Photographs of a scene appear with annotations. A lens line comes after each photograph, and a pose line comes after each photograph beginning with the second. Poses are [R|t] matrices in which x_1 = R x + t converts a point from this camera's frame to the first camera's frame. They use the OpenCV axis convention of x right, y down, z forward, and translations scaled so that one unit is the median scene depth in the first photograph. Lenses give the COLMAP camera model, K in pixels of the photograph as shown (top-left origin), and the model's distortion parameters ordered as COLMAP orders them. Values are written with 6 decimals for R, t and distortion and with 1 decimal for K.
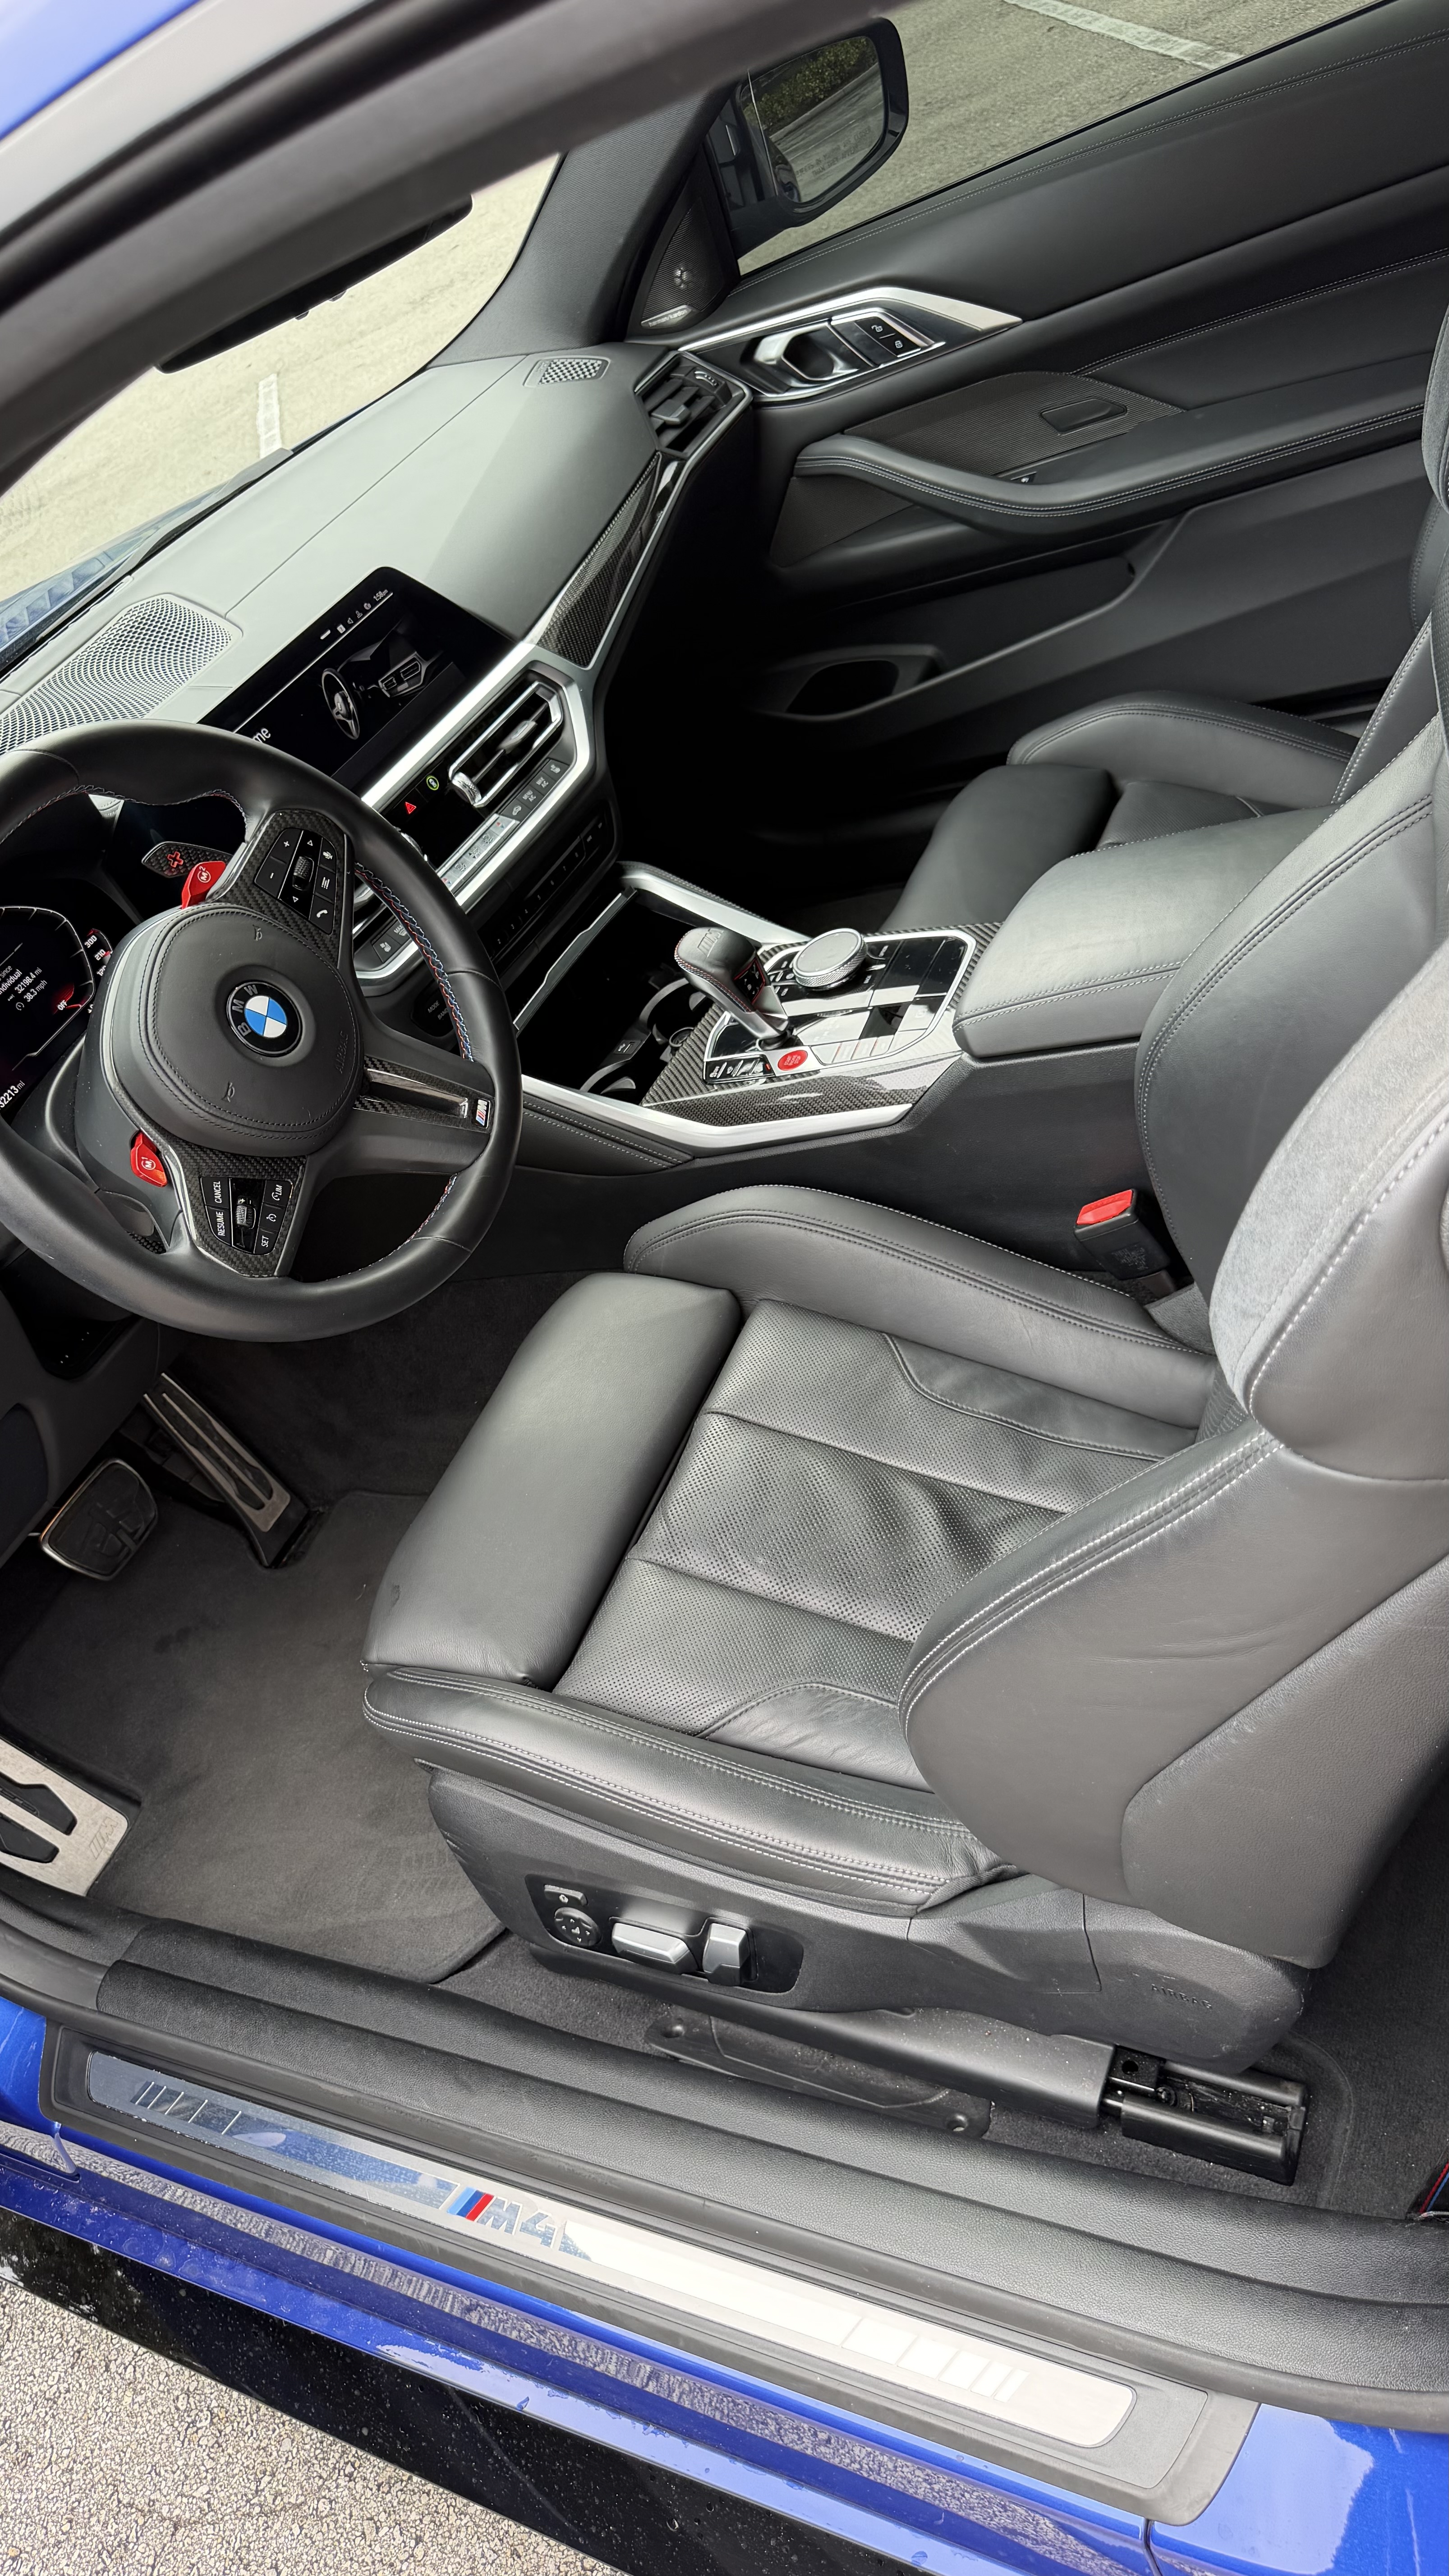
lens RADIAL K [[1829.6, 0, 737.2], [0, 1829.6, 1290.4], [0, 0, 1]] dist [0.051850, -0.067277]
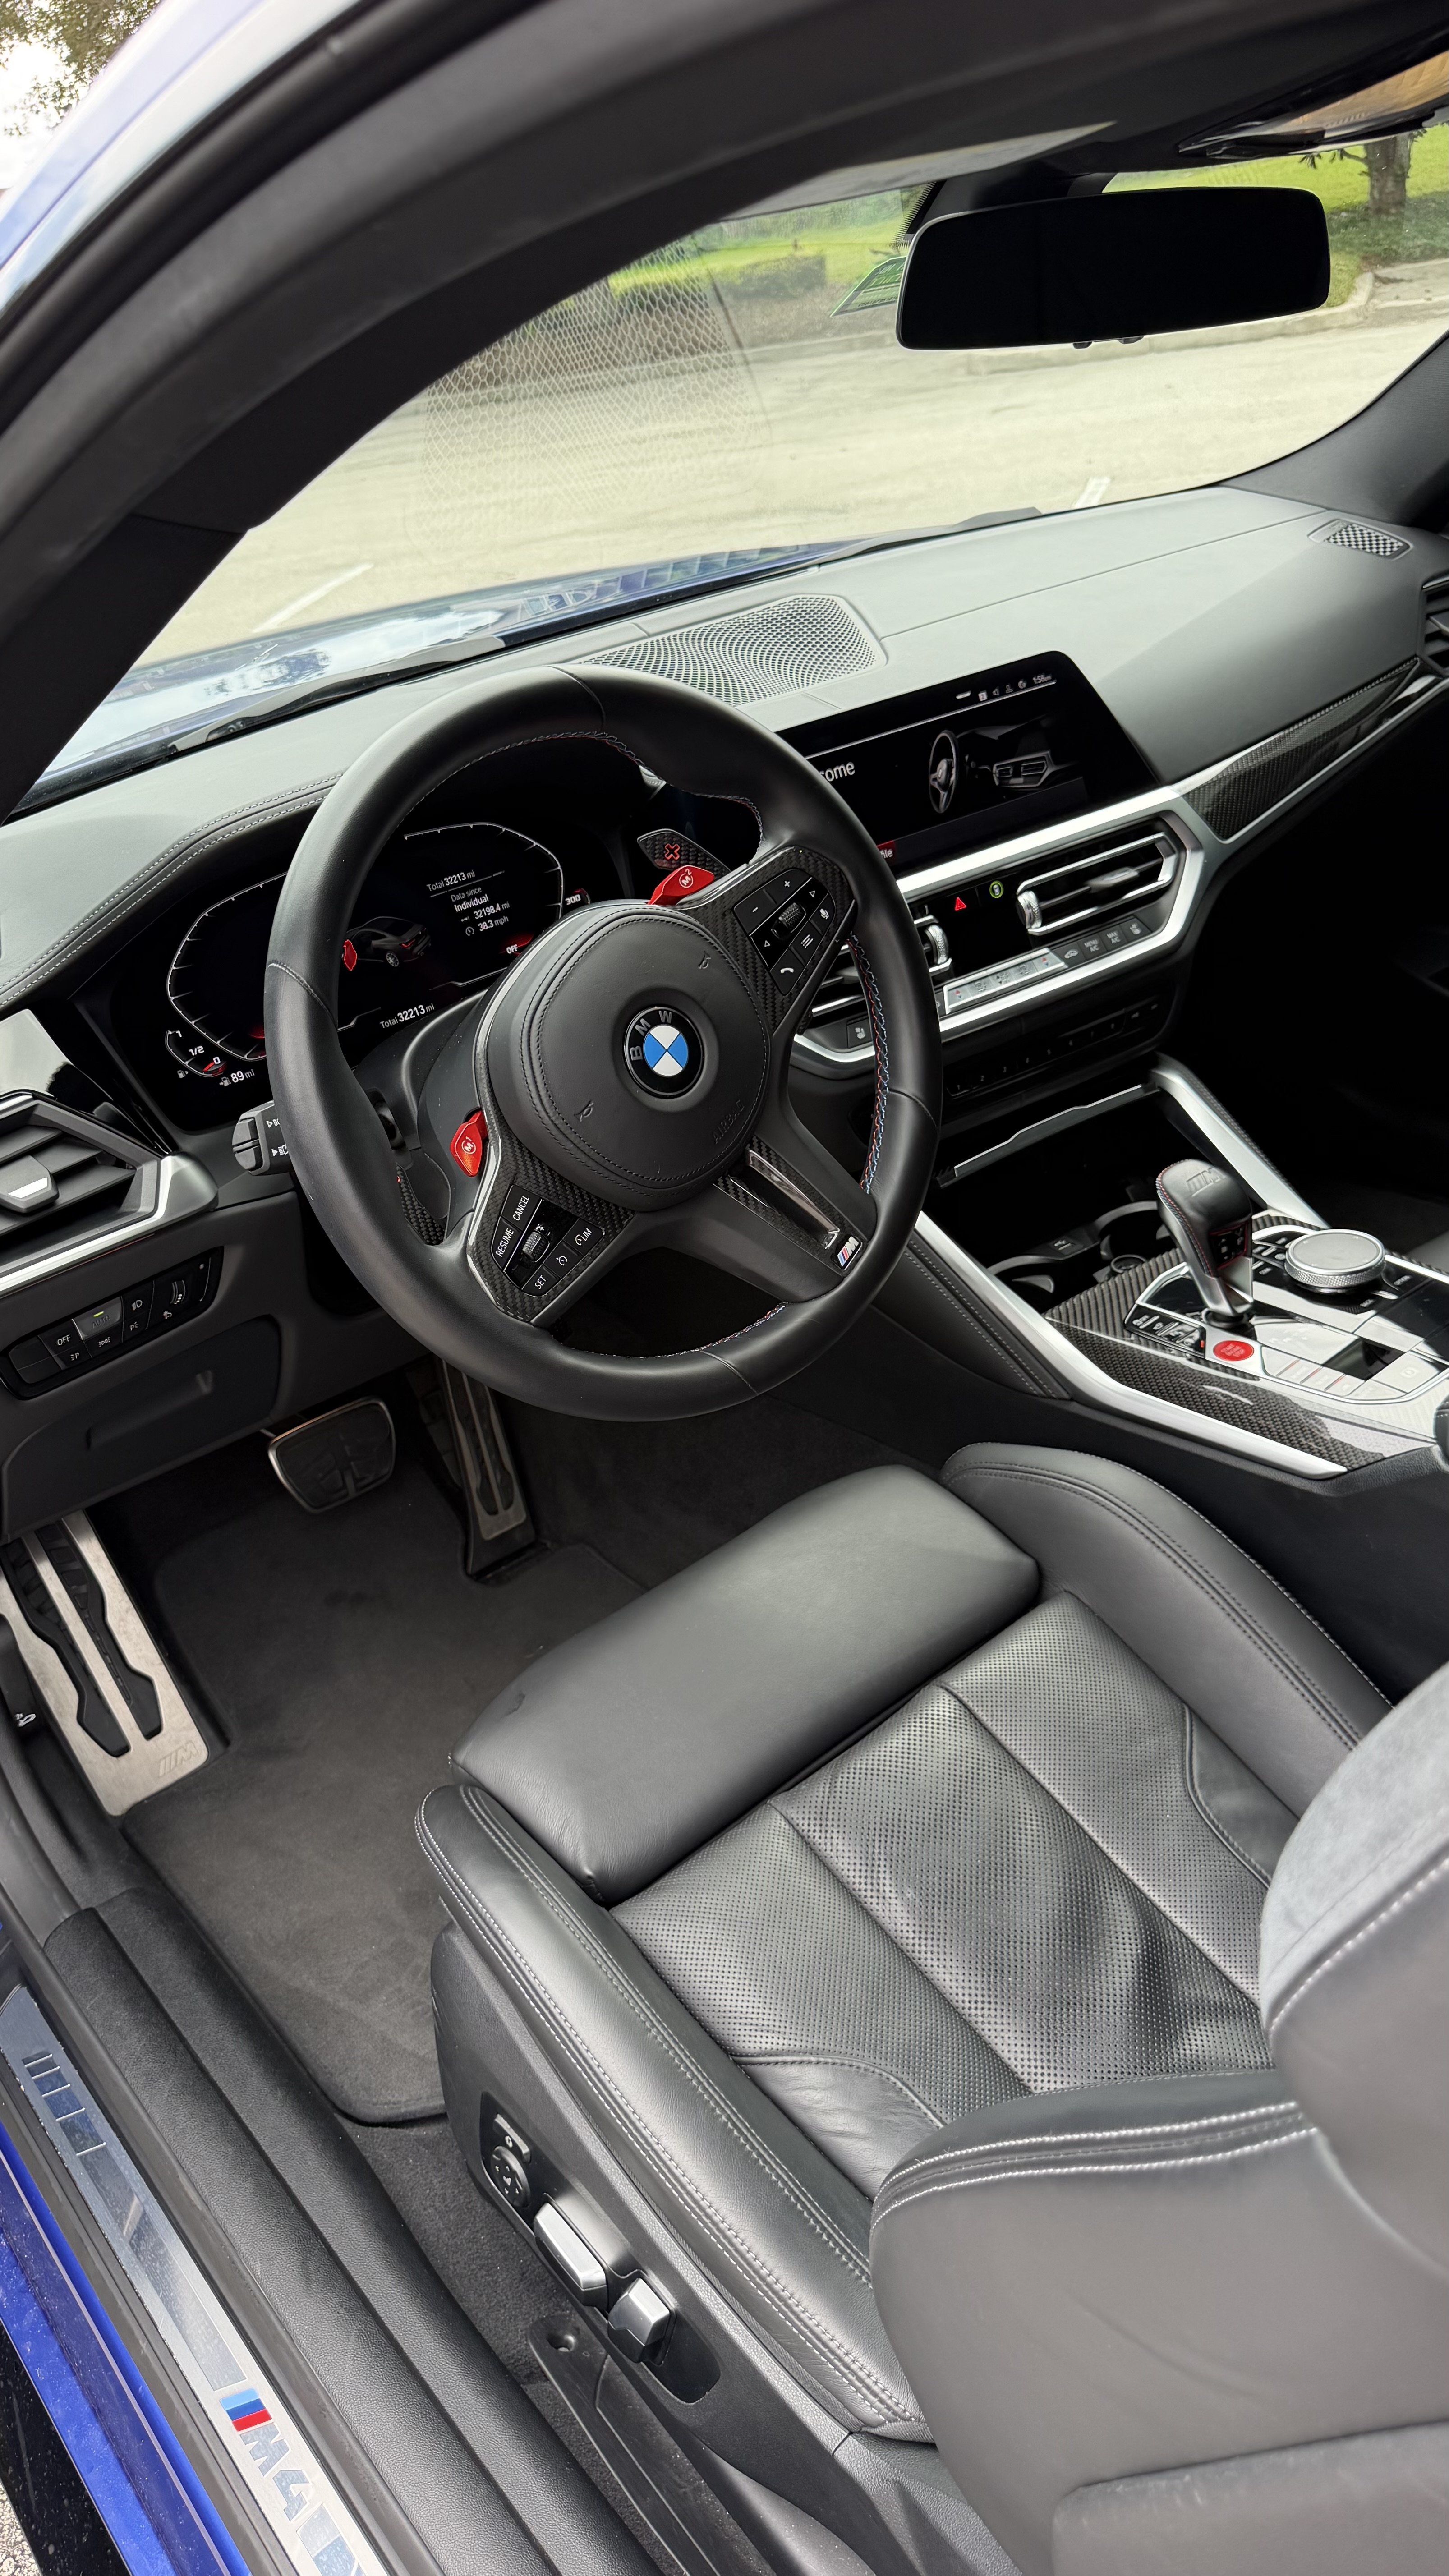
lens RADIAL K [[1829.6, 0, 716.0], [0, 1829.6, 1266.1], [0, 0, 1]] dist [0.051850, -0.067277]
pose [[0.864674, 0.436297, -0.248965, 0.019102], [-0.452014, 0.891985, -0.006726, -0.051570], [0.219139, 0.118352, 0.968489, 0.148110]]
